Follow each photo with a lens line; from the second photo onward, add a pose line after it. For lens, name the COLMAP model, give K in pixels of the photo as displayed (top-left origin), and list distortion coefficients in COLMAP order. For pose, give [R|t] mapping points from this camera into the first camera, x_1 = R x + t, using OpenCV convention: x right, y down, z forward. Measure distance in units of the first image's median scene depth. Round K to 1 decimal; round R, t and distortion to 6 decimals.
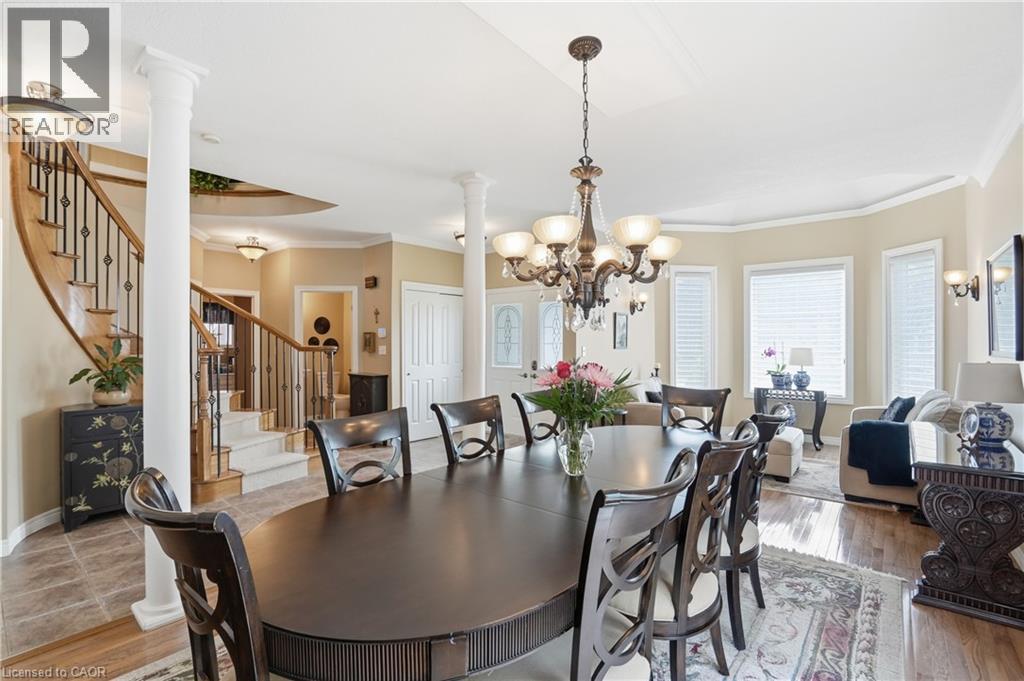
lens RADIAL K [[471.2, 0, 510.5], [0, 471.2, 342.8], [0, 0, 1]] dist [-0.055520, 0.021695]
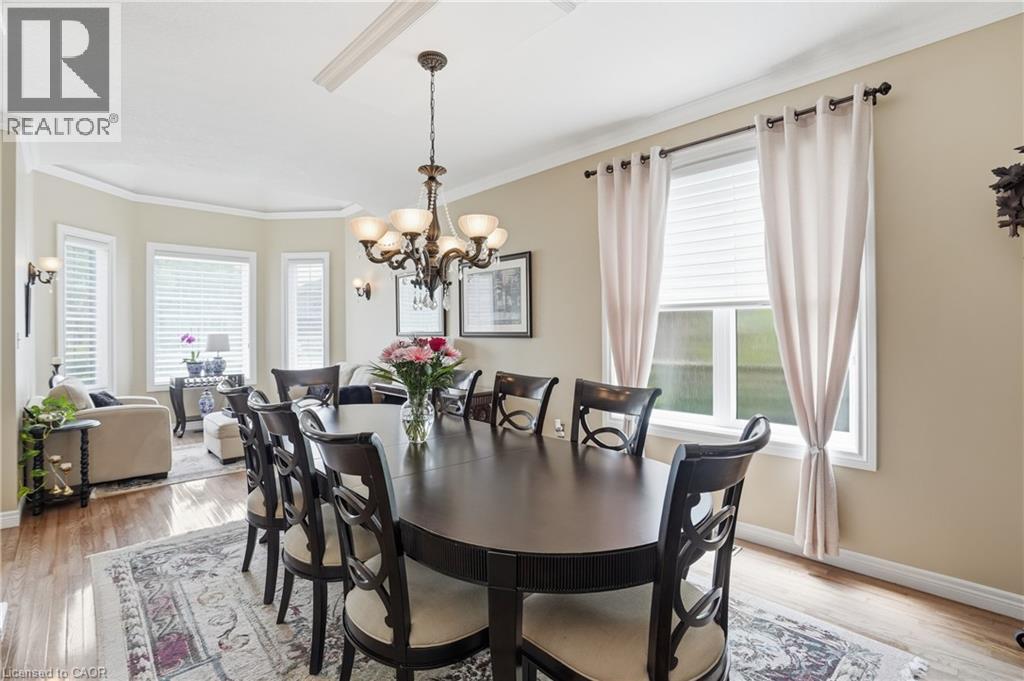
lens RADIAL K [[485.1, 0, 509.6], [0, 485.1, 327.9], [0, 0, 1]] dist [-0.055901, 0.018287]
pose [[0.126604, 0.005002, 0.991941, -0.385854], [0.007143, 0.999957, -0.005954, 0.009546], [-0.991928, 0.007839, 0.126562, 0.265998]]
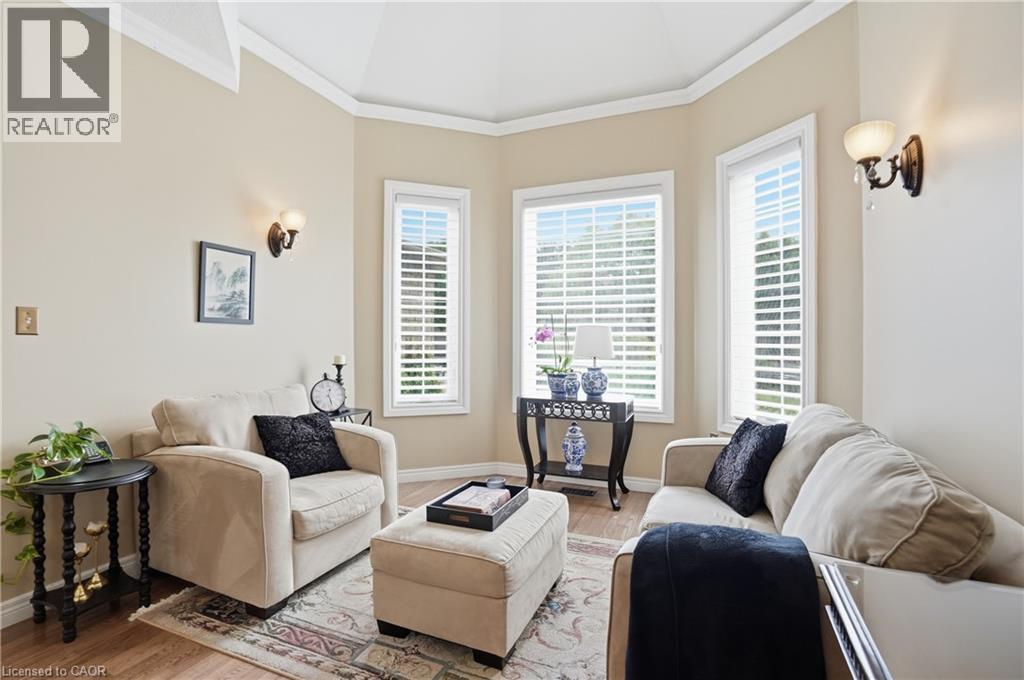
lens RADIAL K [[471.2, 0, 510.5], [0, 471.2, 342.3], [0, 0, 1]] dist [-0.055520, 0.021695]
pose [[0.961741, 0.000622, 0.273960, 0.433053], [-0.001989, 0.999987, 0.004711, 0.032960], [-0.273953, -0.005075, 0.961730, 0.547884]]
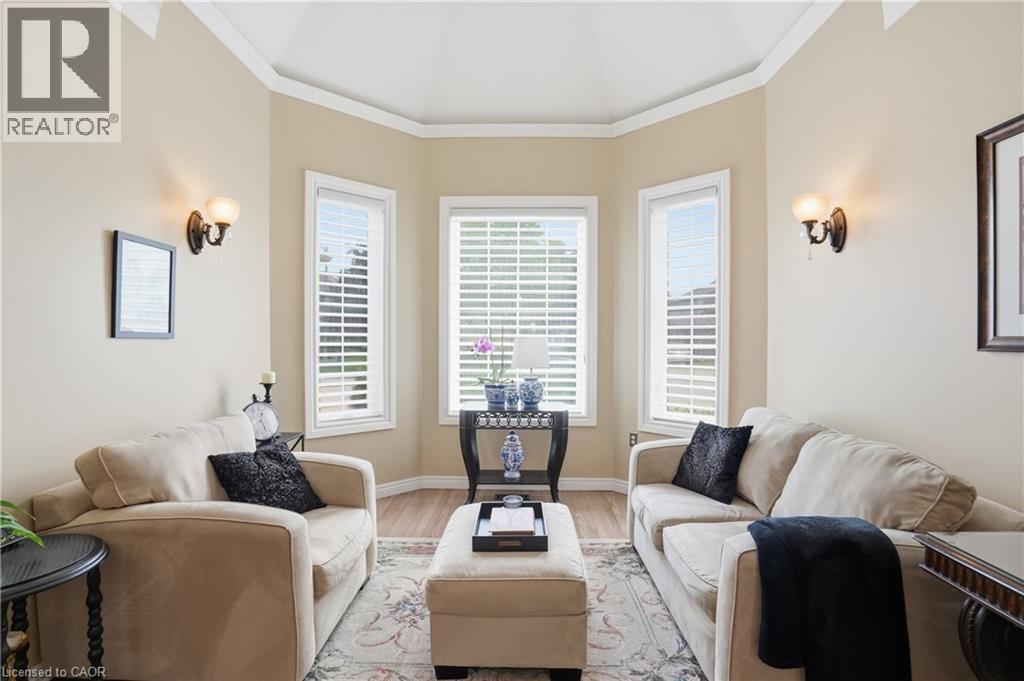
lens RADIAL K [[470.4, 0, 508.3], [0, 470.4, 347.7], [0, 0, 1]] dist [-0.051855, 0.018306]
pose [[0.789400, -0.008431, 0.613821, 0.272517], [-0.003575, 0.999826, 0.018330, 0.014053], [-0.613869, -0.016664, 0.789232, 0.627860]]
